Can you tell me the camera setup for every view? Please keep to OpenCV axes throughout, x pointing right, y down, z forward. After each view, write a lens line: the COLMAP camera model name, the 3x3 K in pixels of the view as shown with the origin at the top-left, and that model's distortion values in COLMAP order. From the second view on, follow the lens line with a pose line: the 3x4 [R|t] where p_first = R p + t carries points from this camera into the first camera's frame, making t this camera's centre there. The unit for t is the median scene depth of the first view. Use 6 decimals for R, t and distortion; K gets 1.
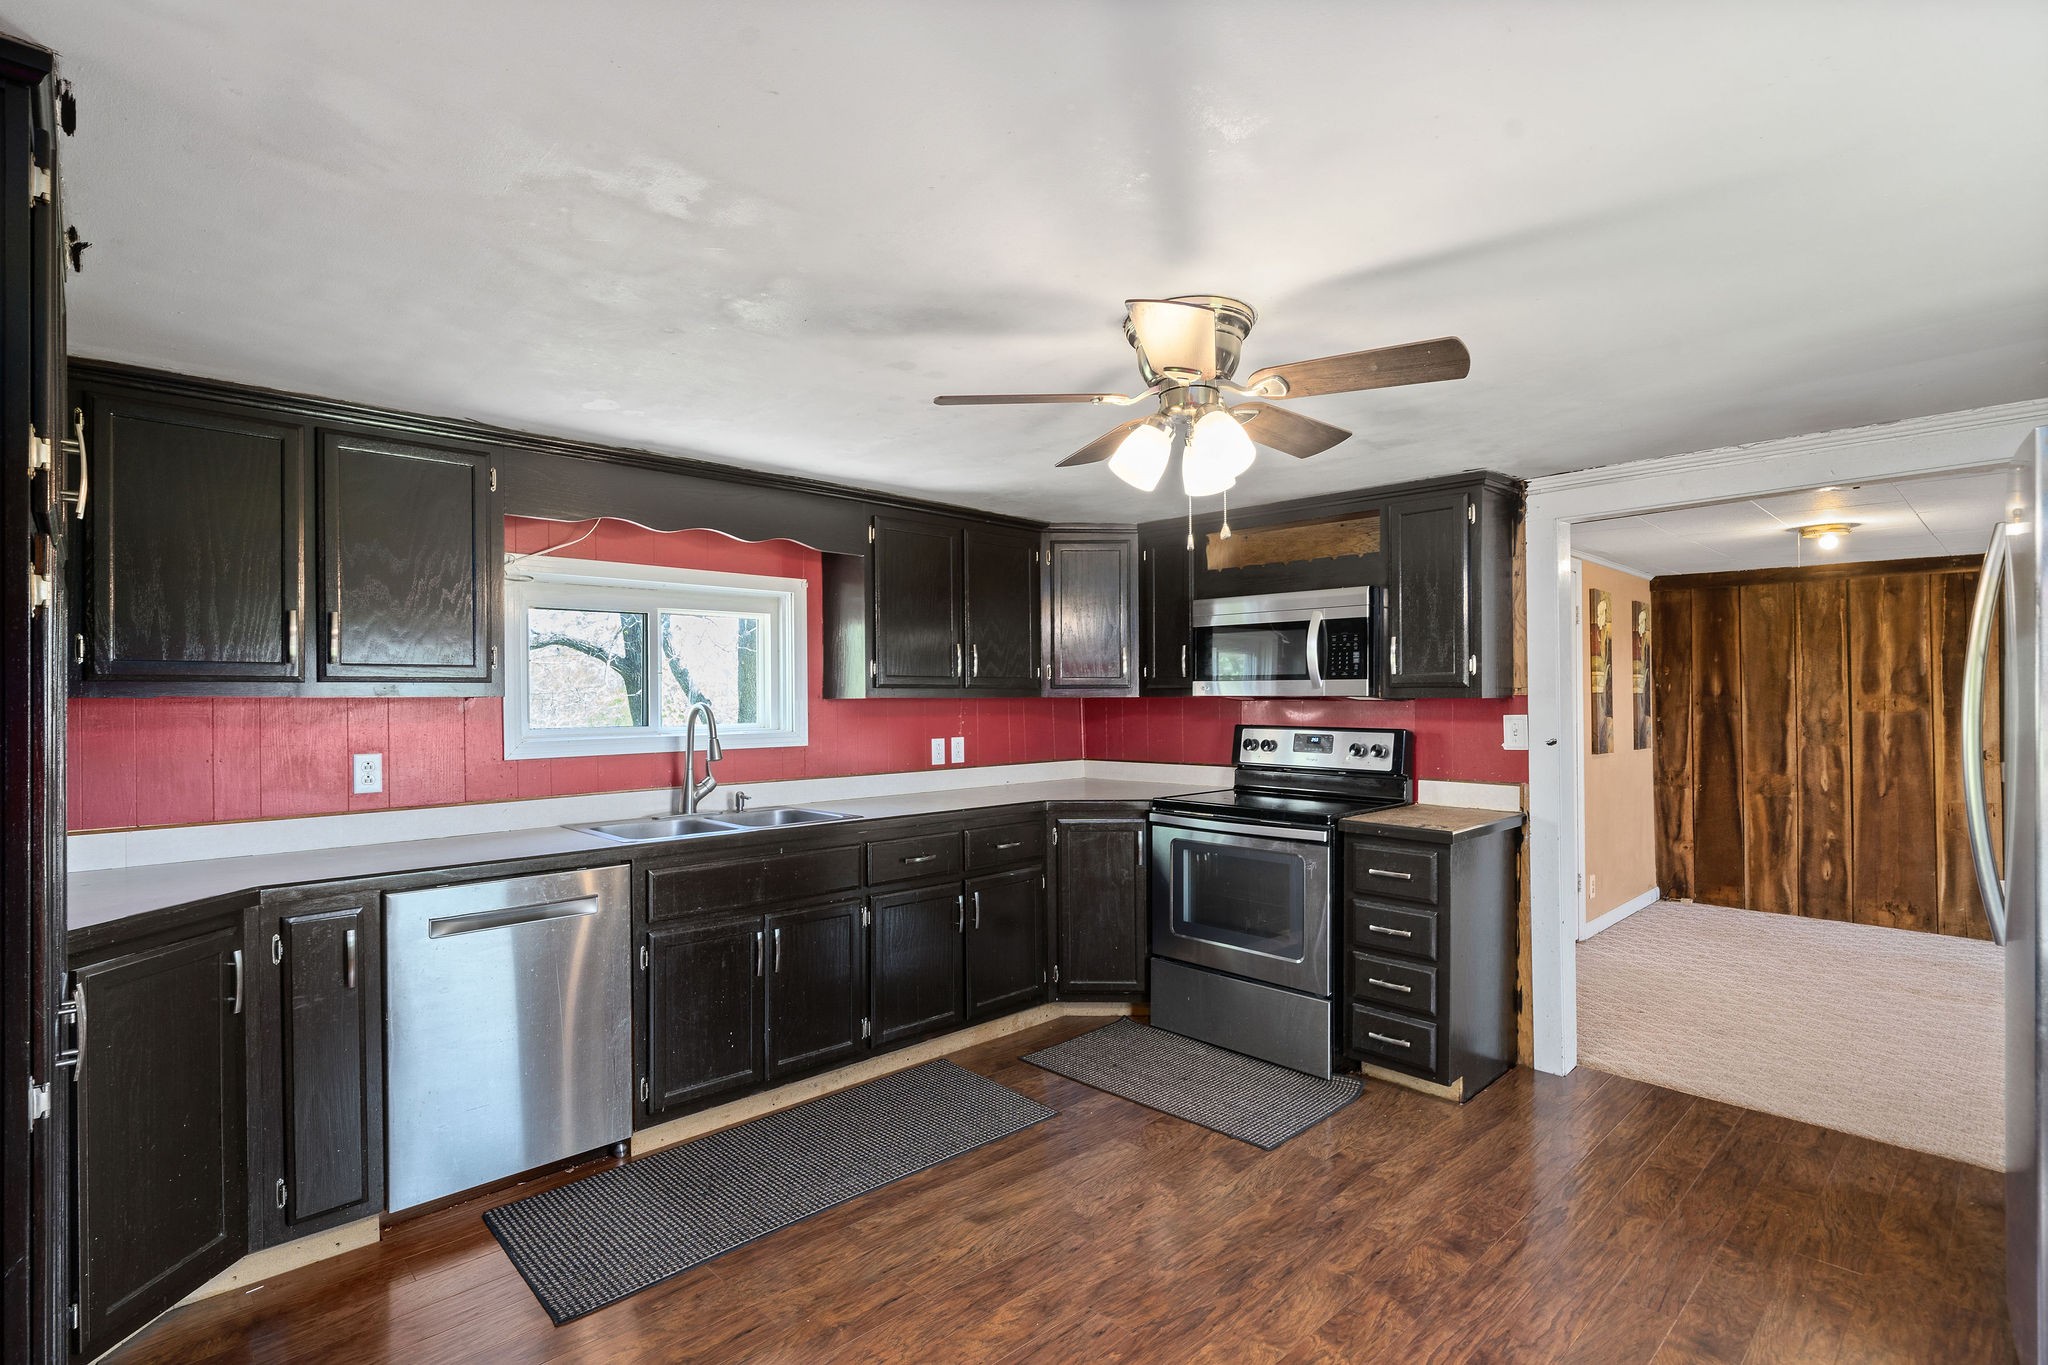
lens RADIAL K [[953.5, 0, 1009.3], [0, 953.5, 700.0], [0, 0, 1]] dist [-0.003387, 0.002131]
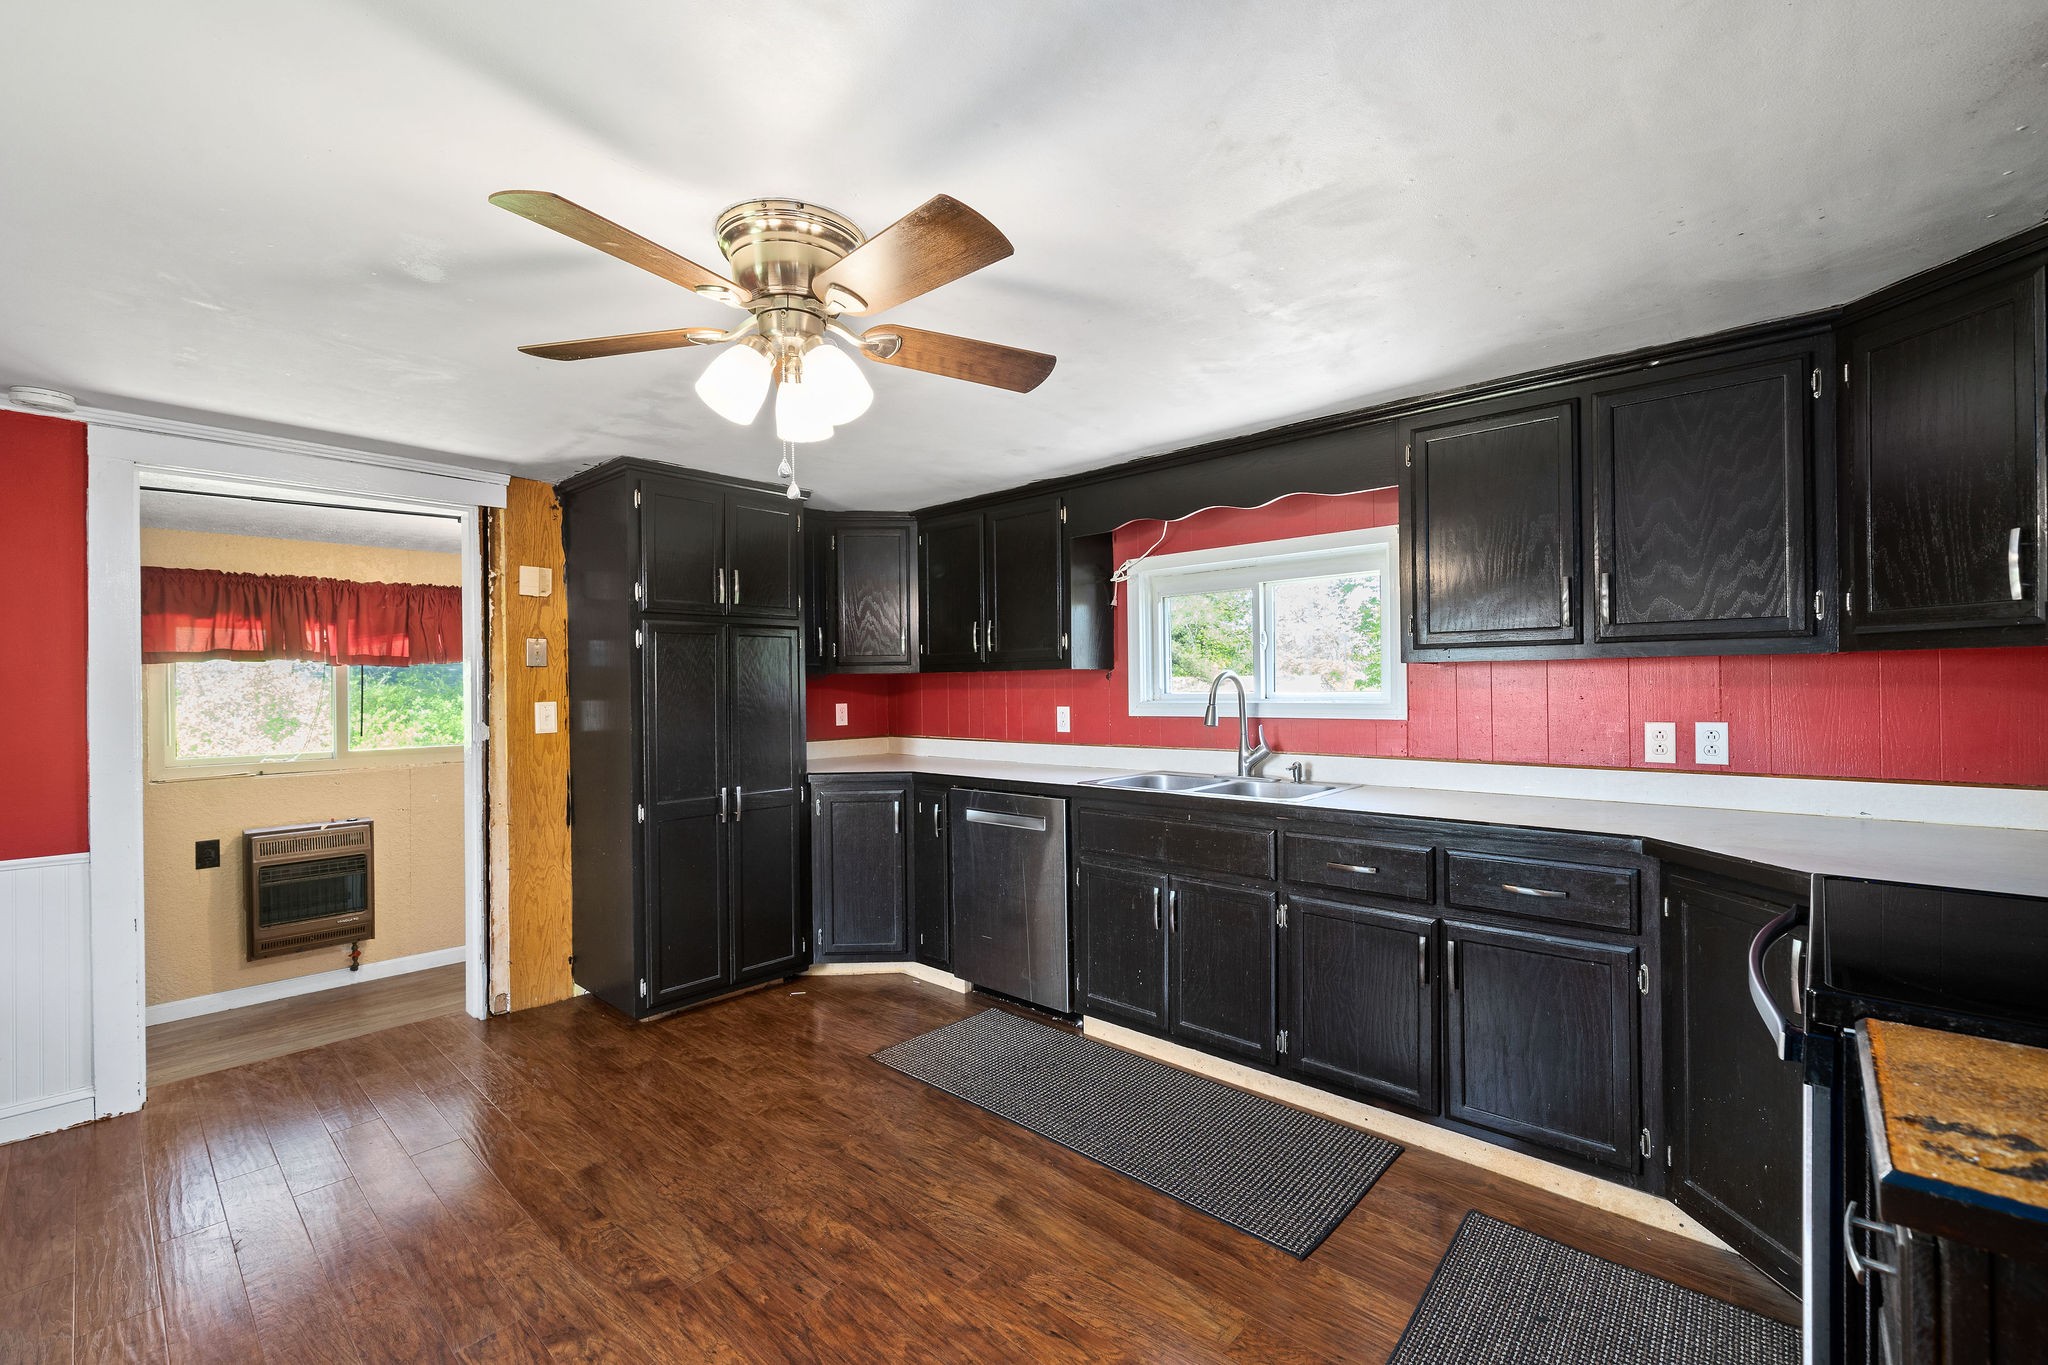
lens RADIAL K [[864.8, 0, 1023.0], [0, 864.8, 684.1], [0, 0, 1]] dist [-0.003149, 0.000371]
pose [[0.077808, 0.008701, -0.996930, 0.571909], [0.015579, 0.999829, 0.009942, 0.003205], [0.996847, -0.016305, 0.077659, 0.650038]]
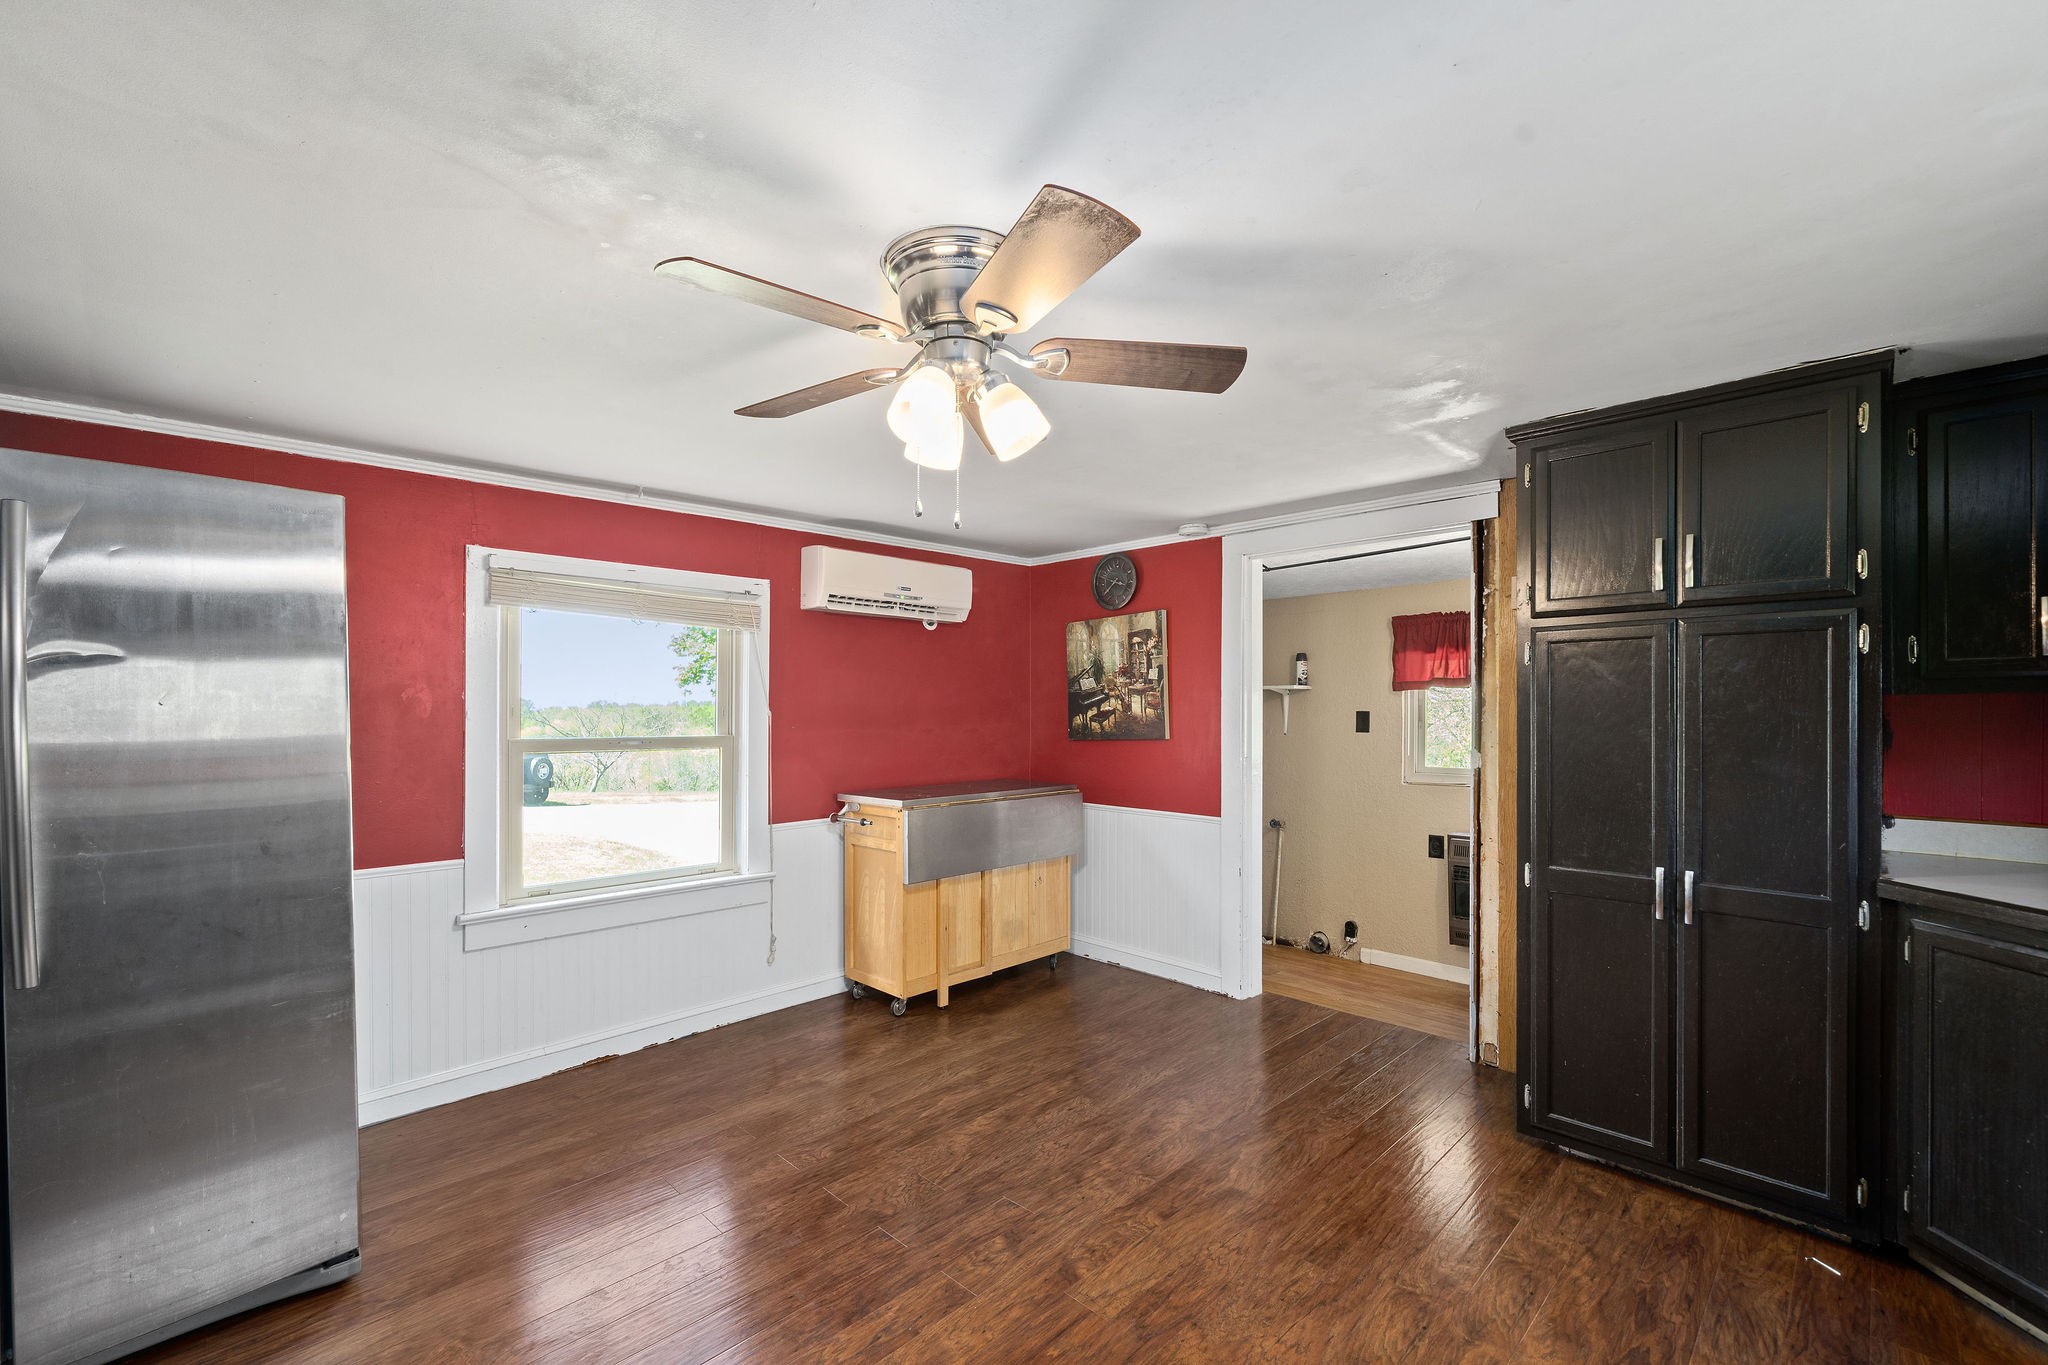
lens RADIAL K [[864.8, 0, 1001.4], [0, 864.8, 709.6], [0, 0, 1]] dist [-0.003149, 0.000371]
pose [[-0.999927, 0.008138, -0.008933, 0.079350], [0.008204, 0.999939, -0.007392, 0.006871], [0.008872, -0.007465, -0.999933, 1.028488]]
